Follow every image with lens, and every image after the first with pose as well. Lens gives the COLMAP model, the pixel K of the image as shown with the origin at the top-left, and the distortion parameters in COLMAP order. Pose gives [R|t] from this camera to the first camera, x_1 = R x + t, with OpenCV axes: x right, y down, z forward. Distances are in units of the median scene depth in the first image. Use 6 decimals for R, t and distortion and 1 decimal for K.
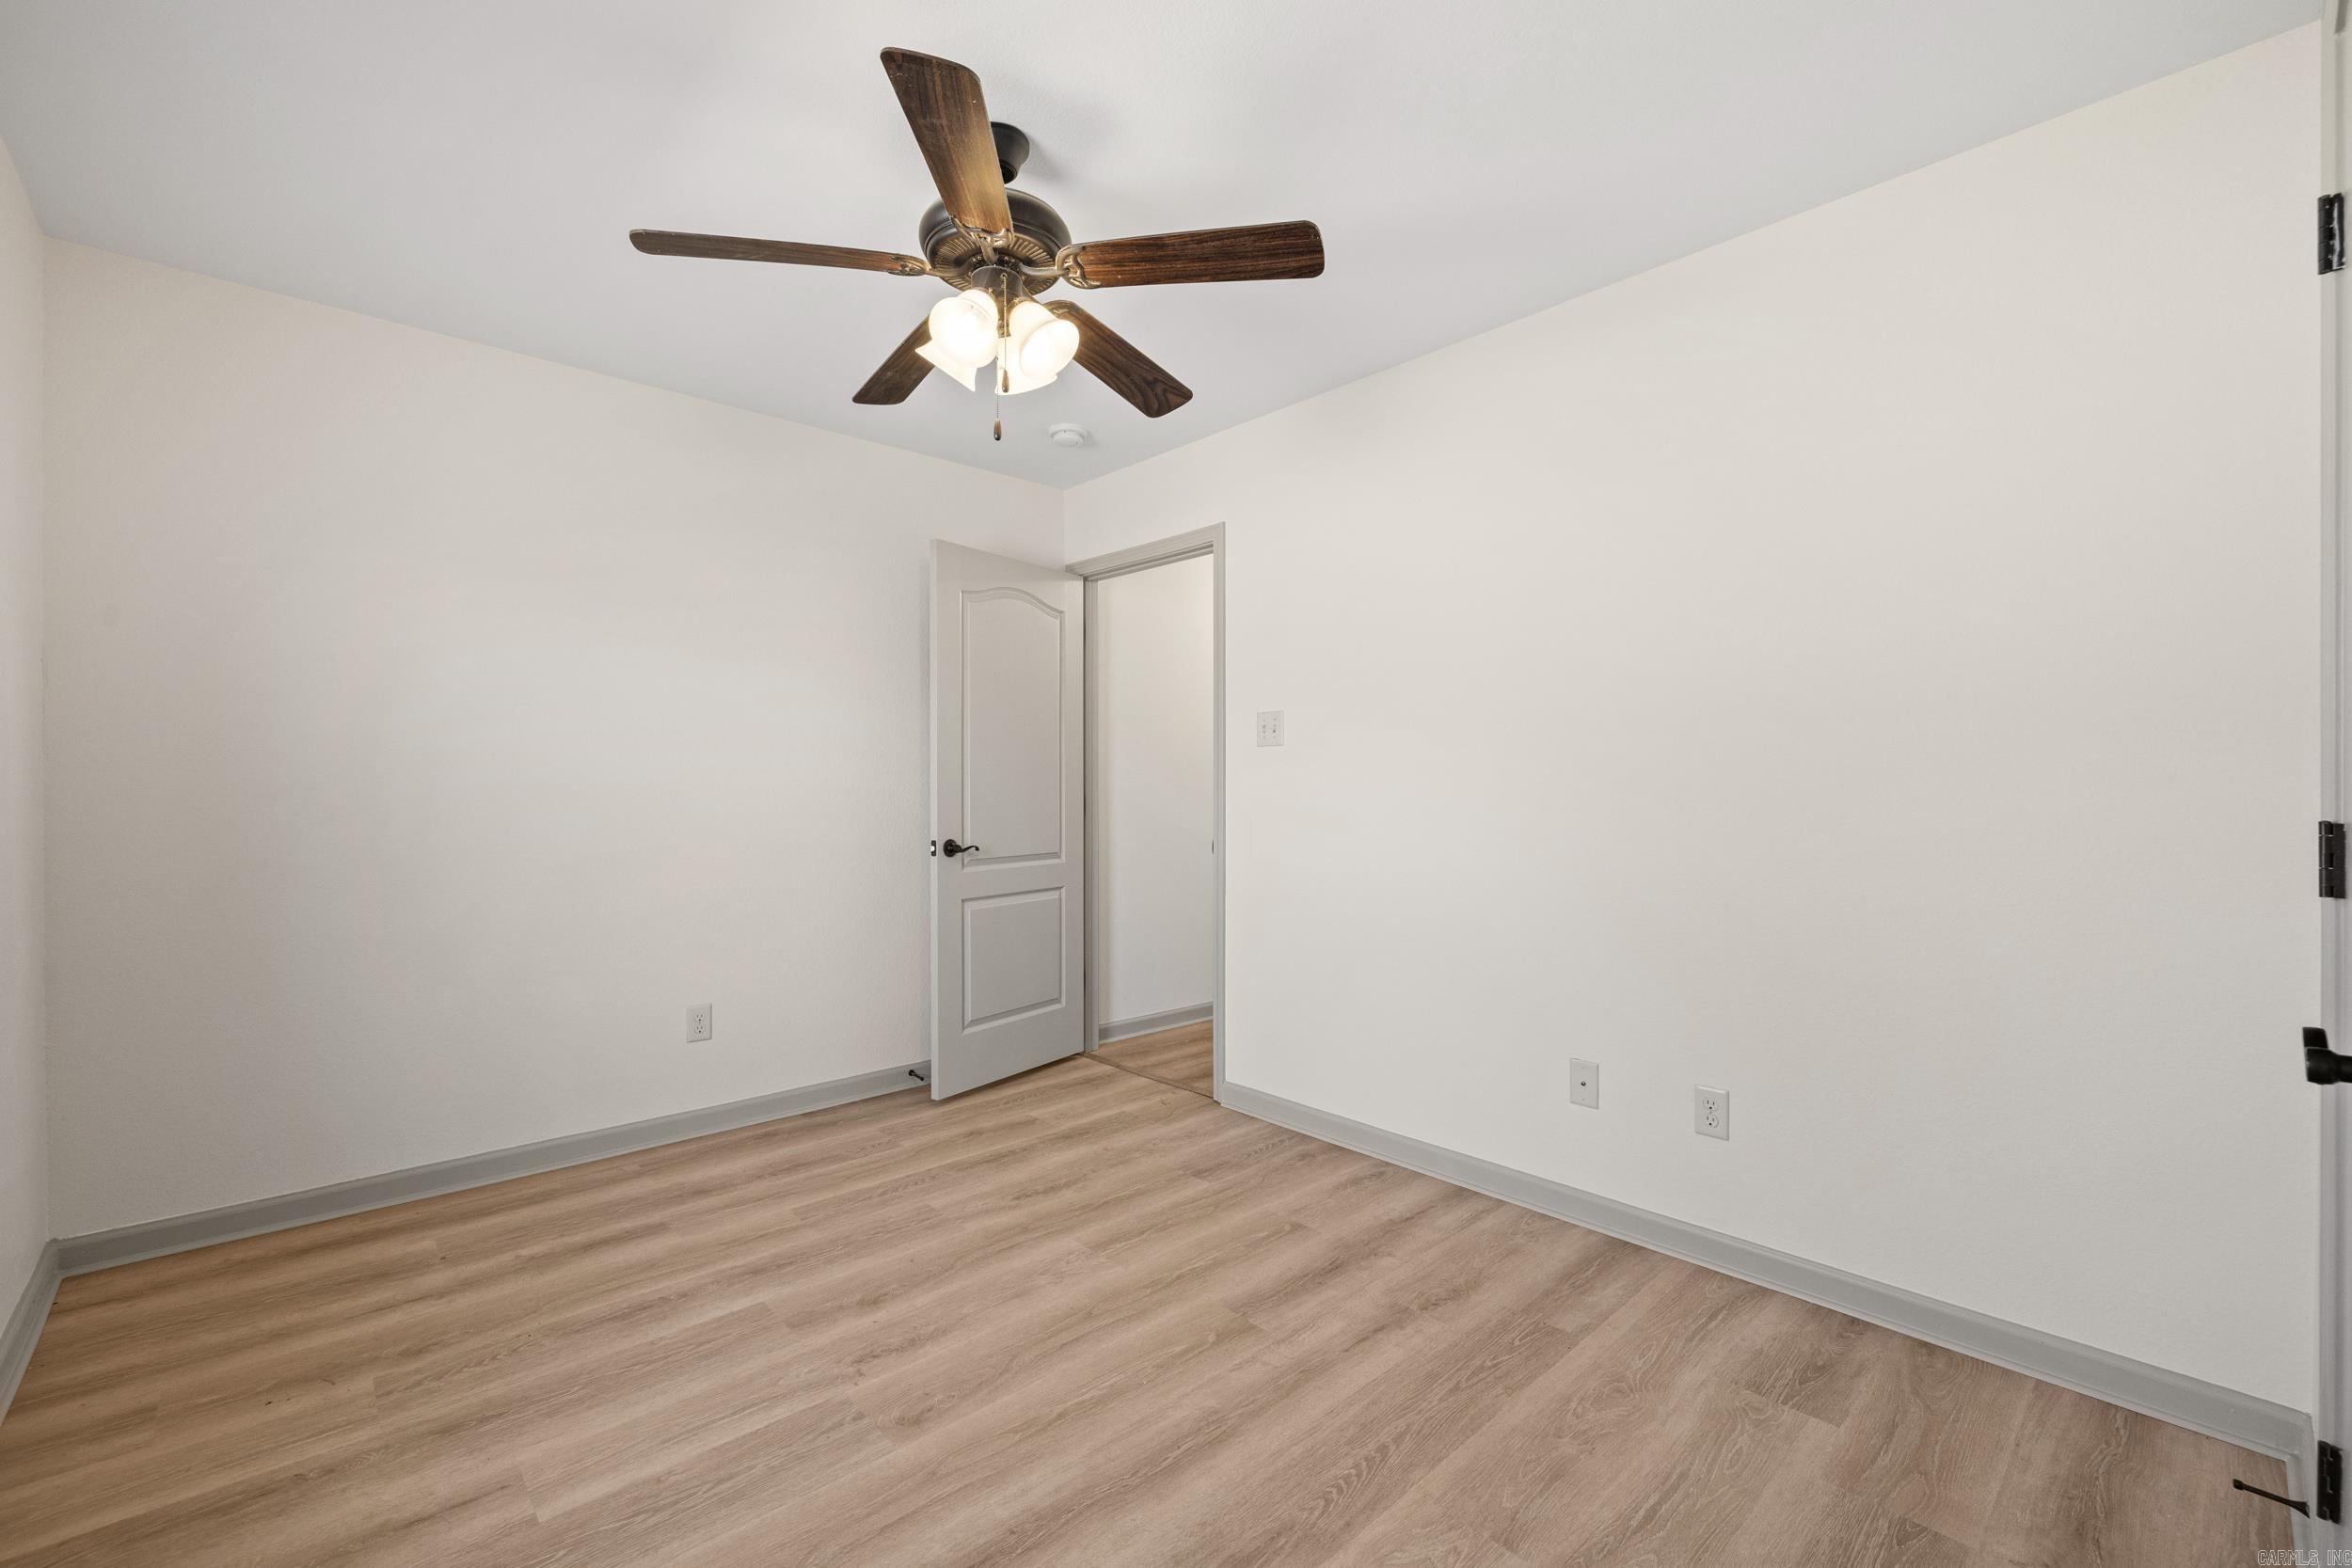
lens RADIAL K [[986.6, 0, 1171.6], [0, 986.6, 783.6], [0, 0, 1]] dist [-0.000603, 0.000261]
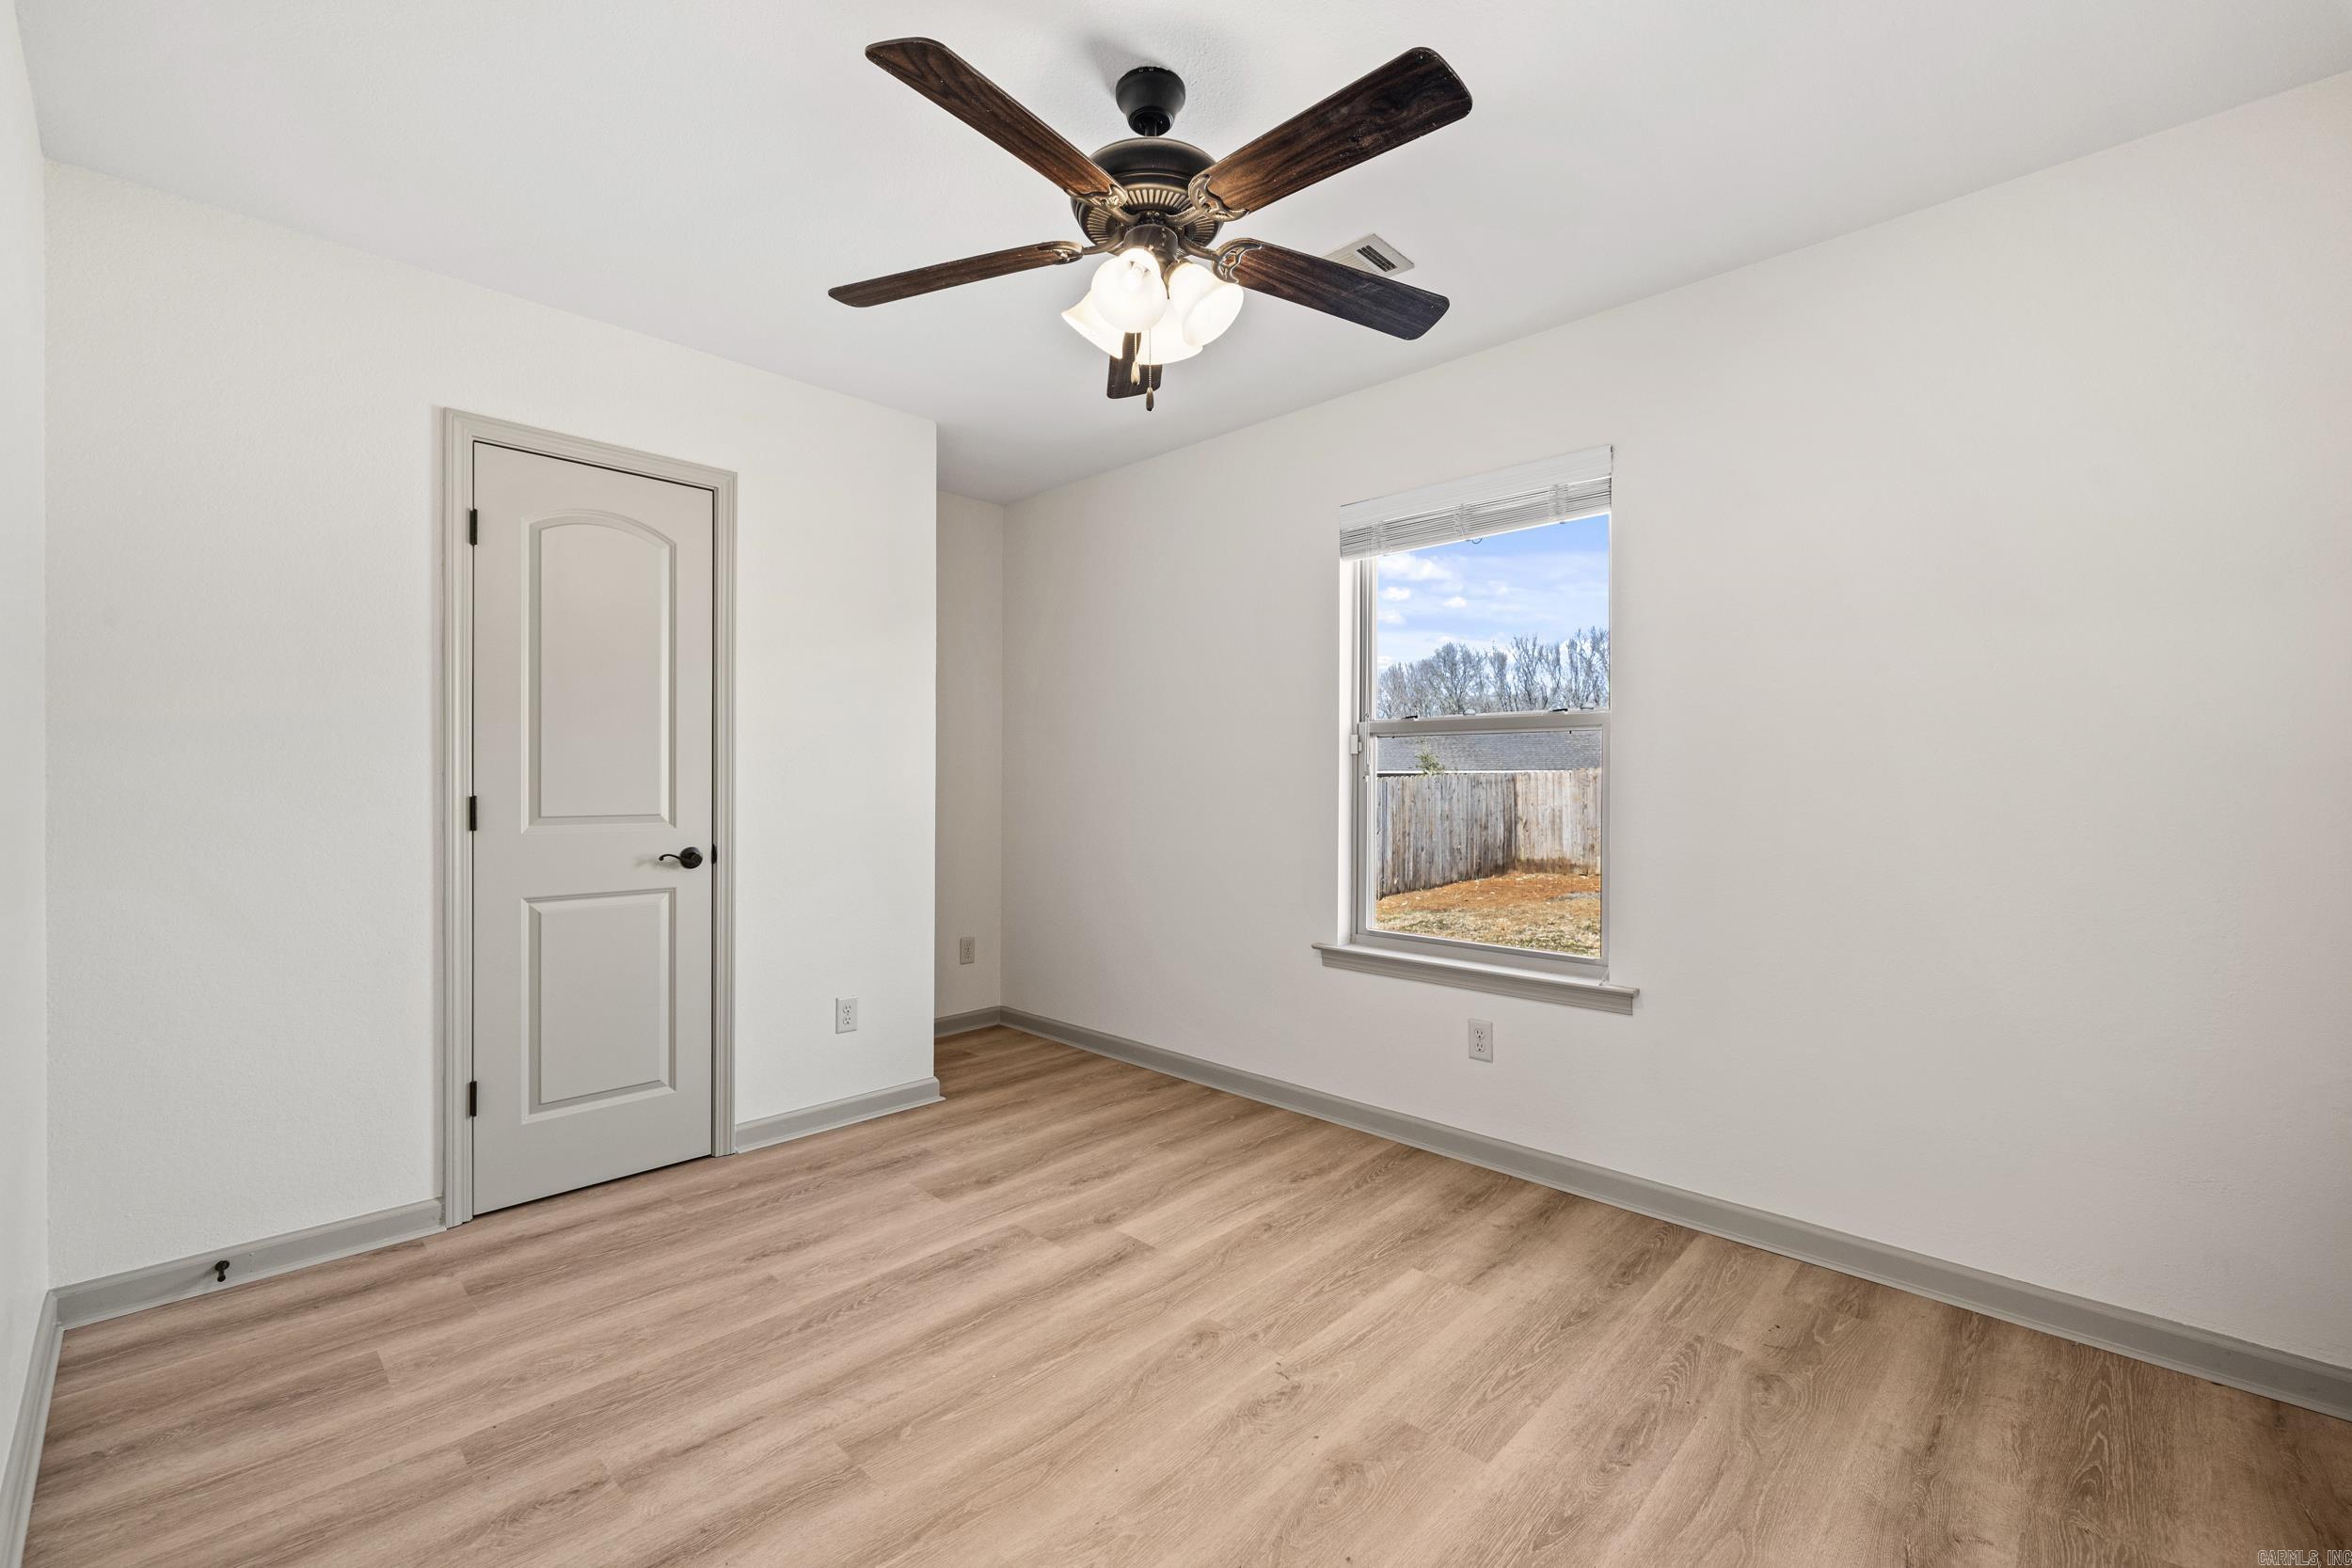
lens RADIAL K [[986.6, 0, 1175.8], [0, 986.6, 789.2], [0, 0, 1]] dist [-0.000603, 0.000261]
pose [[-0.998155, -0.001967, -0.060683, -0.147346], [-0.002276, 0.999985, 0.005018, 0.005829], [0.060672, 0.005147, -0.998144, 1.980994]]
